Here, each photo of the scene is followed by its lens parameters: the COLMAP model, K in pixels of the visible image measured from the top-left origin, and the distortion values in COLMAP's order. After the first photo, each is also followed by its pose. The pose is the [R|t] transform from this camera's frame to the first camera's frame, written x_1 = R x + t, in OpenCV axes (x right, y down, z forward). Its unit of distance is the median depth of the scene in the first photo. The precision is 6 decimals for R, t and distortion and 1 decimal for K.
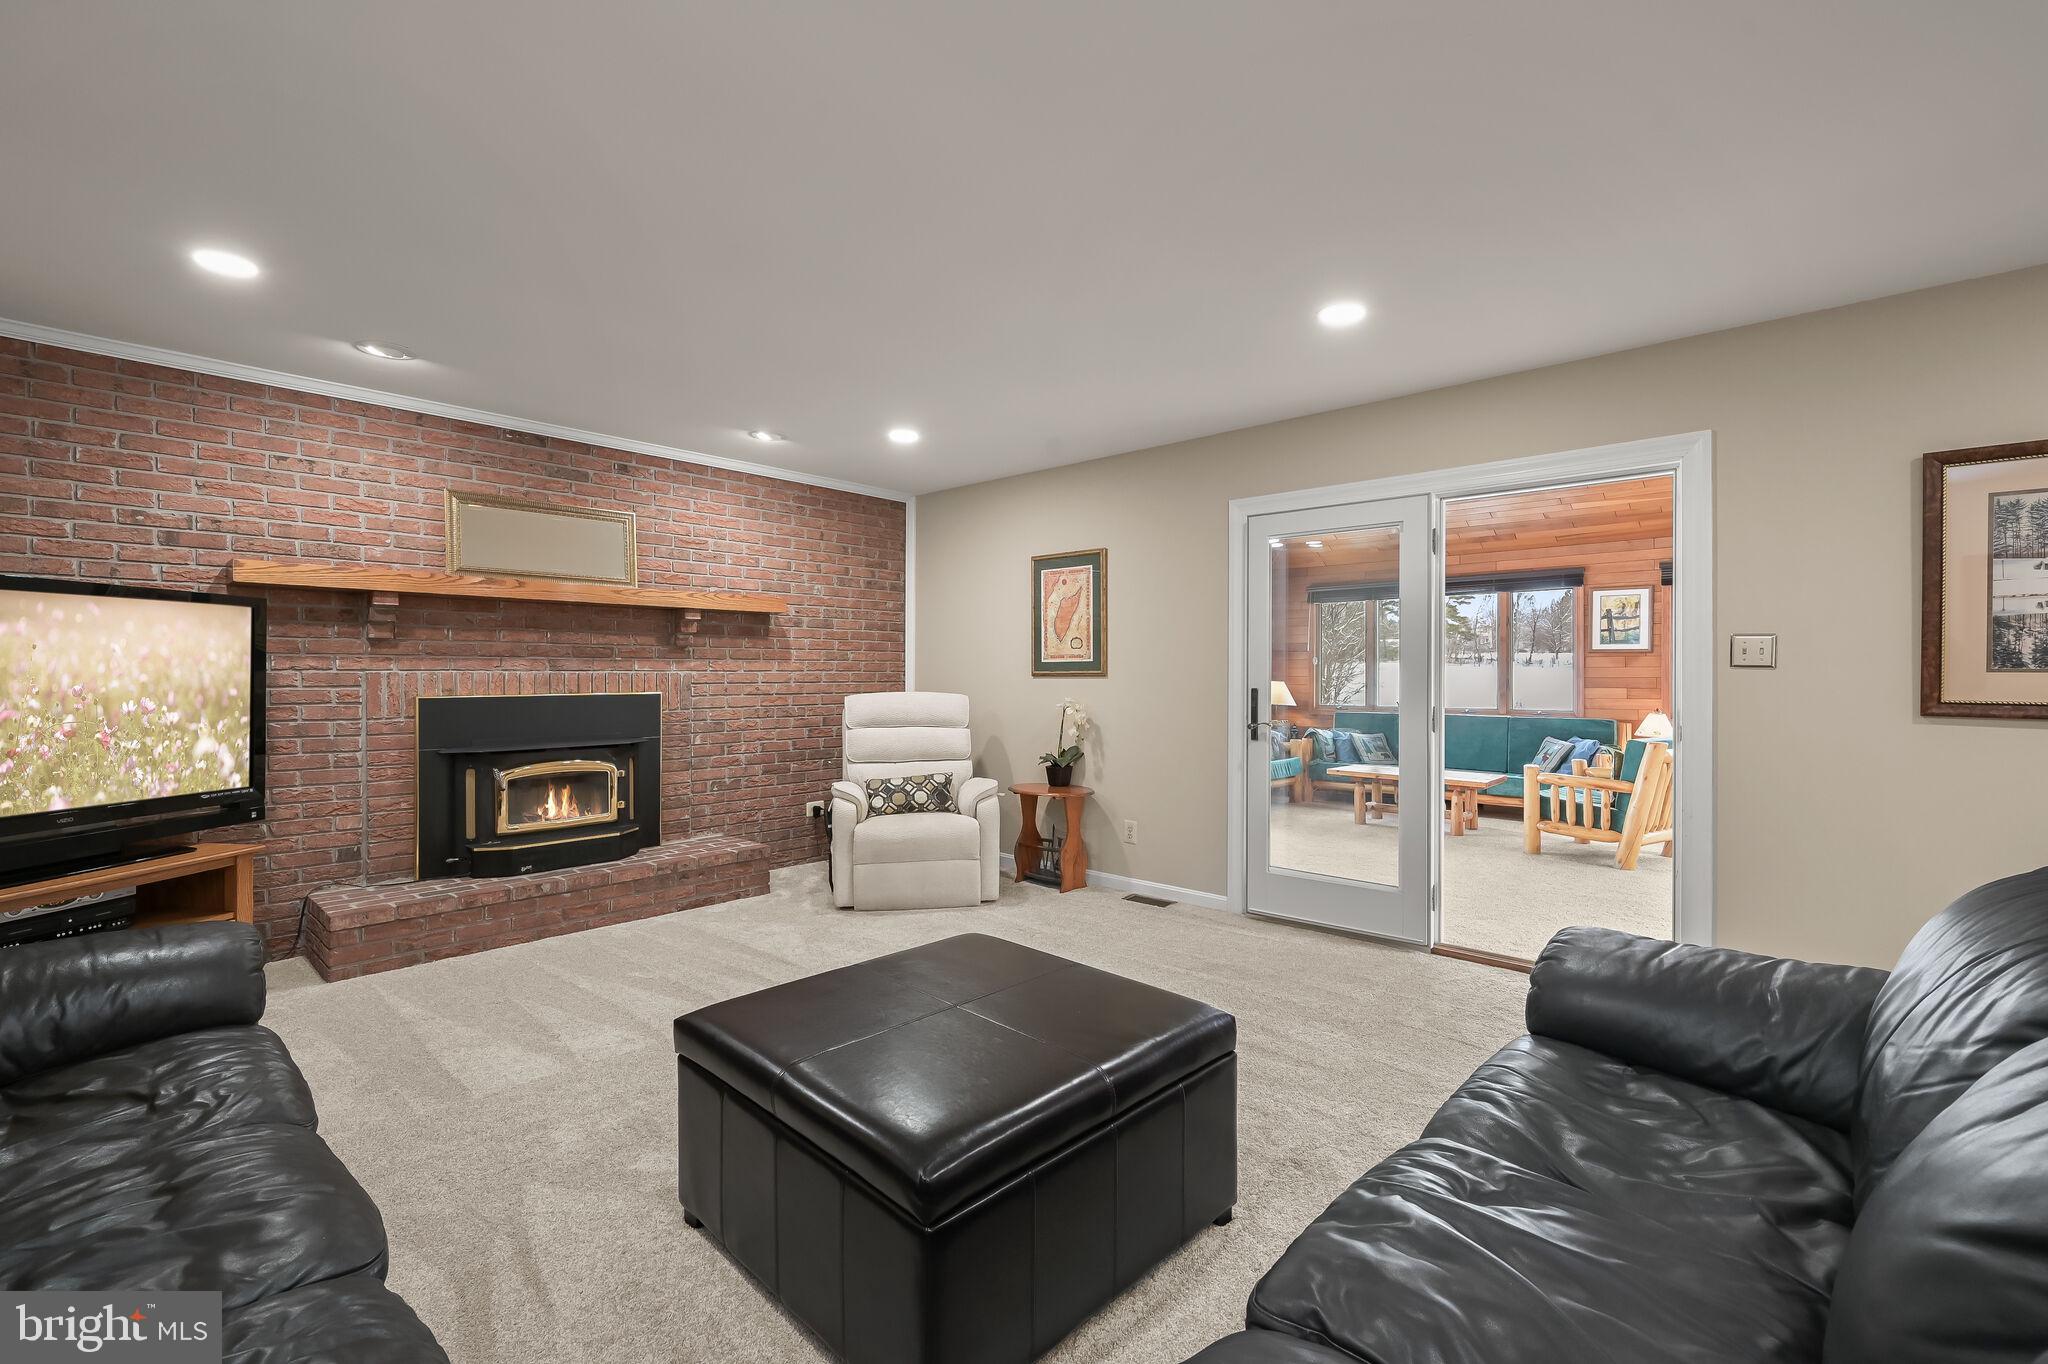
lens RADIAL K [[891.4, 0, 1028.2], [0, 891.4, 675.3], [0, 0, 1]] dist [-0.002281, 0.000248]
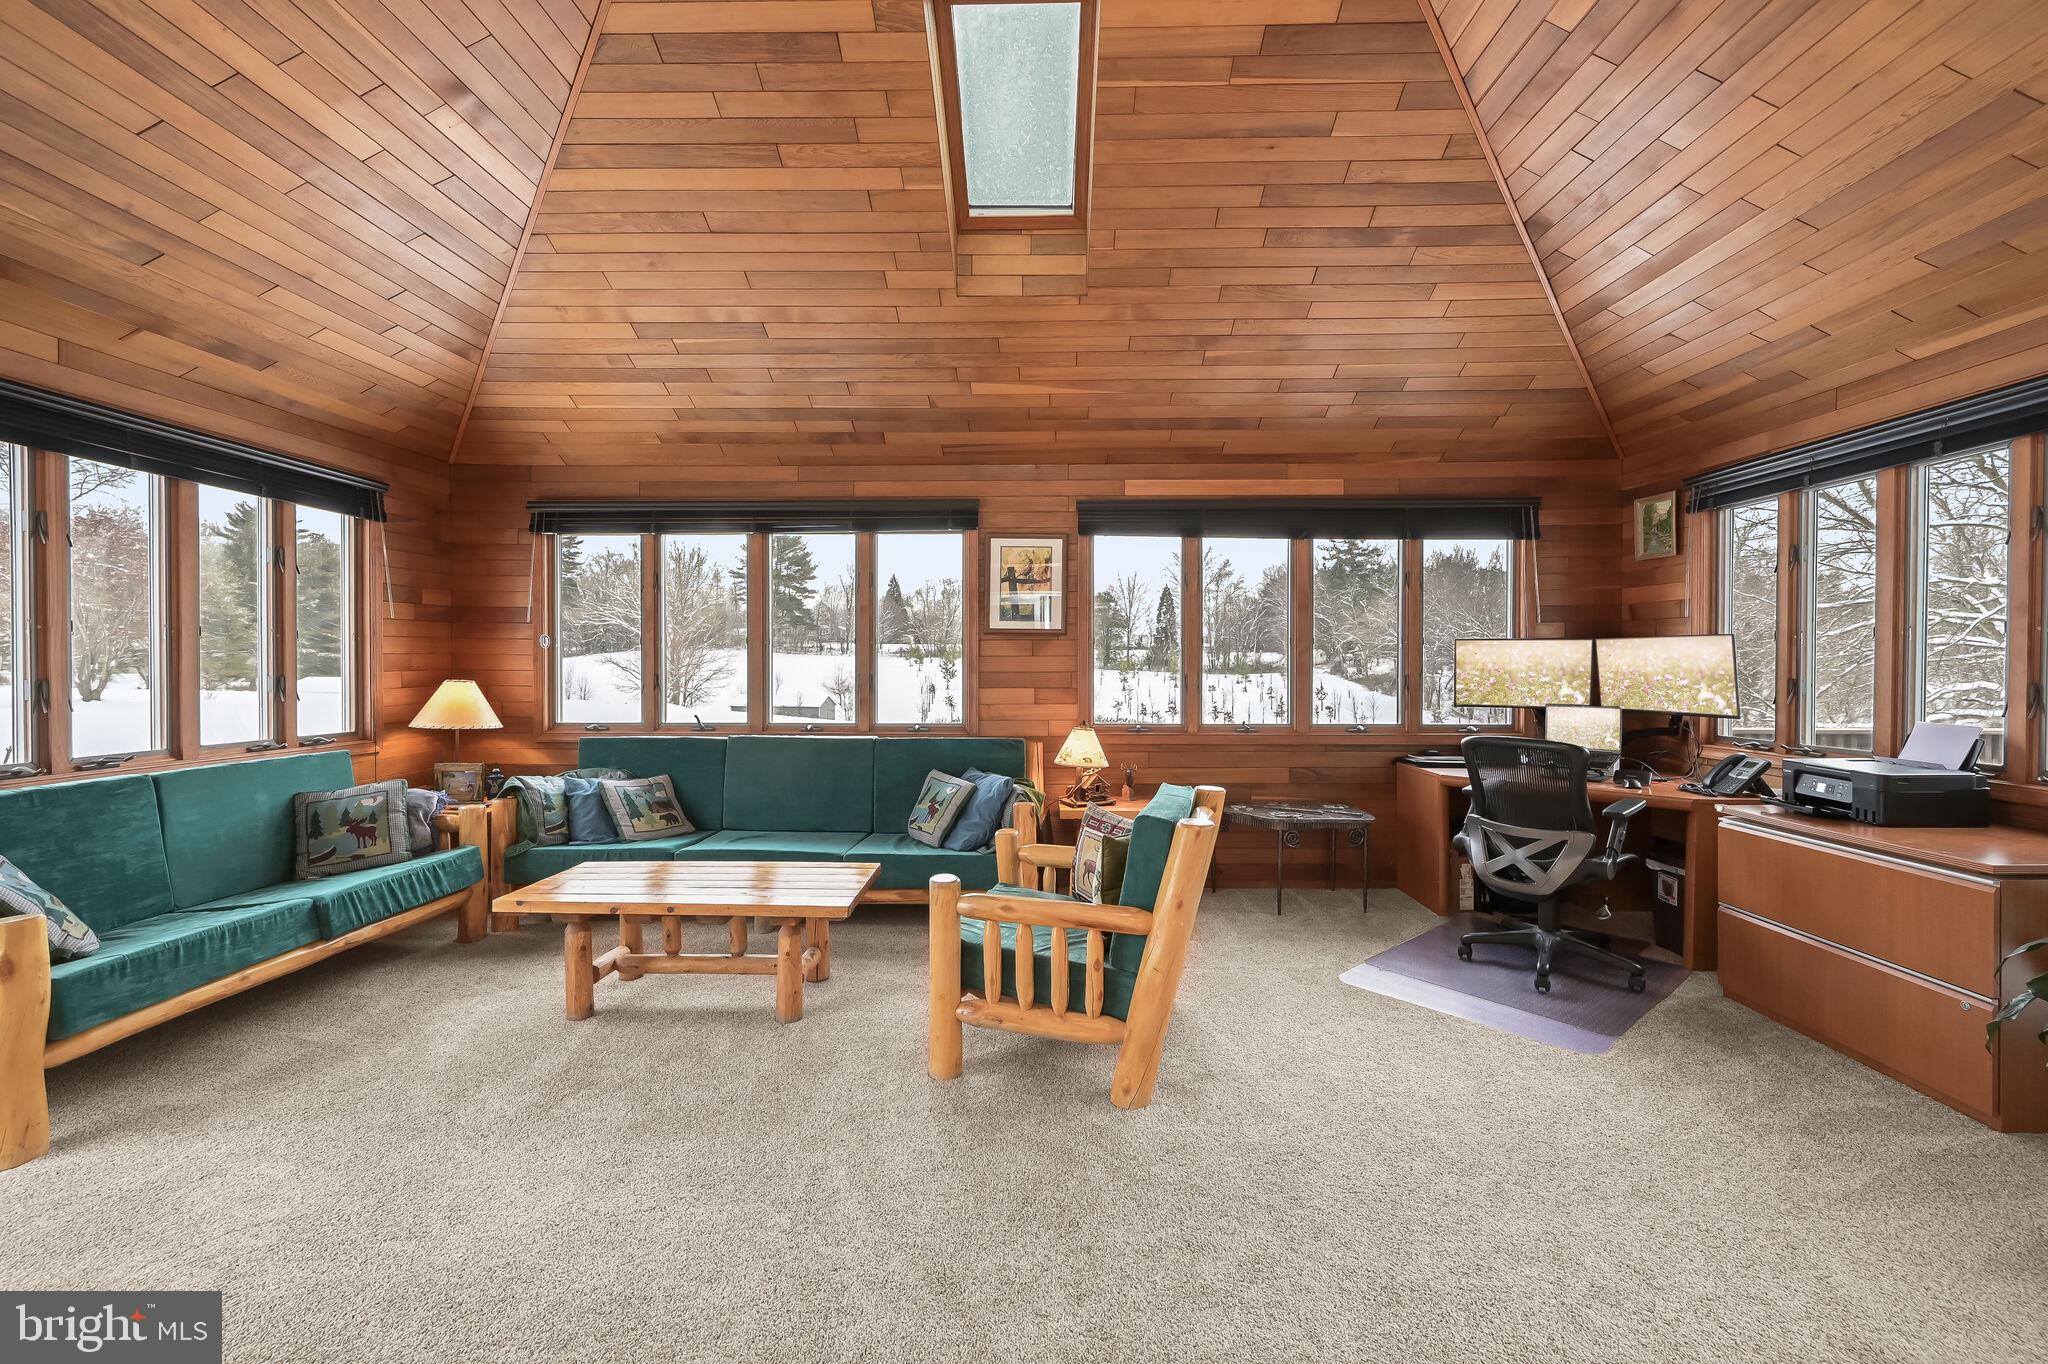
lens RADIAL K [[821.9, 0, 1035.7], [0, 821.9, 676.9], [0, 0, 1]] dist [-0.000733, -0.000523]
pose [[0.748487, -0.011423, 0.663051, 0.465810], [-0.000684, 0.999838, 0.017998, -0.008582], [-0.663149, -0.013925, 0.748358, 0.942861]]
